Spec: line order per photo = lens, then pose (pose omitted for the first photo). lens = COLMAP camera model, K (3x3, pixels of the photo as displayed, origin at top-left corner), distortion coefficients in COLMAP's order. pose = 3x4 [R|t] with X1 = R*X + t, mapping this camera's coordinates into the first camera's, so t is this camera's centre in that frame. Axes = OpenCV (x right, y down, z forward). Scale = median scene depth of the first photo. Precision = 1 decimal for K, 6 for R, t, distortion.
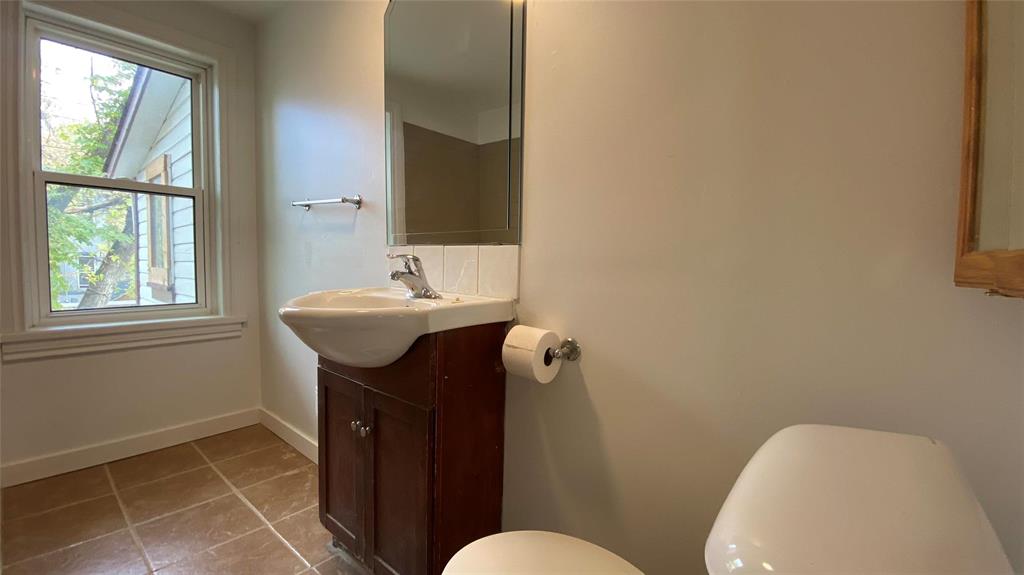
lens RADIAL K [[414.9, 0, 513.0], [0, 414.9, 289.2], [0, 0, 1]] dist [0.021094, -0.020035]
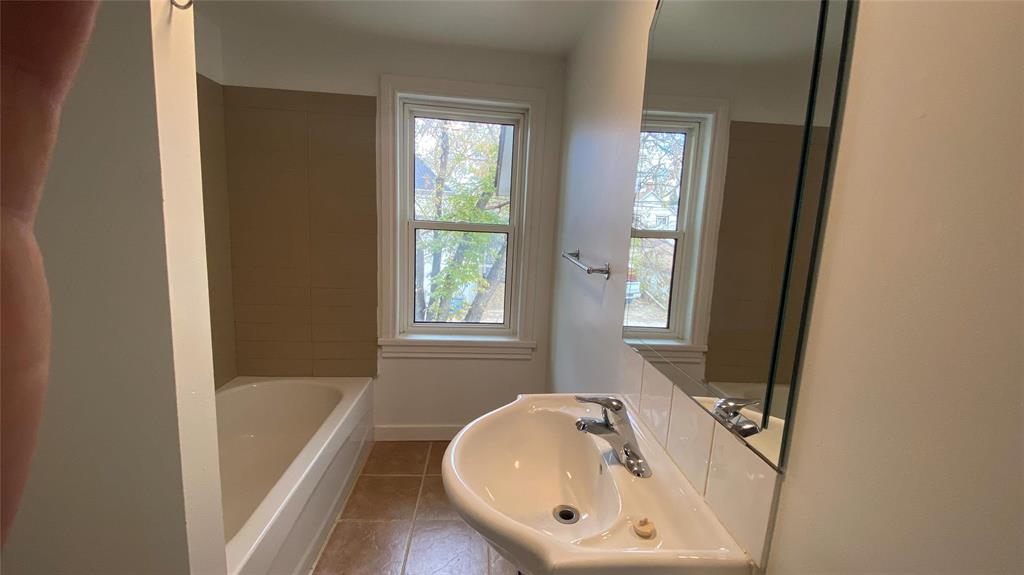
lens RADIAL K [[414.9, 0, 513.0], [0, 414.9, 289.2], [0, 0, 1]] dist [0.021094, -0.020035]
pose [[0.693532, 0.128563, -0.708862, 0.063403], [-0.084336, 0.991671, 0.097343, -0.182563], [0.715473, -0.007728, 0.698598, 0.227211]]
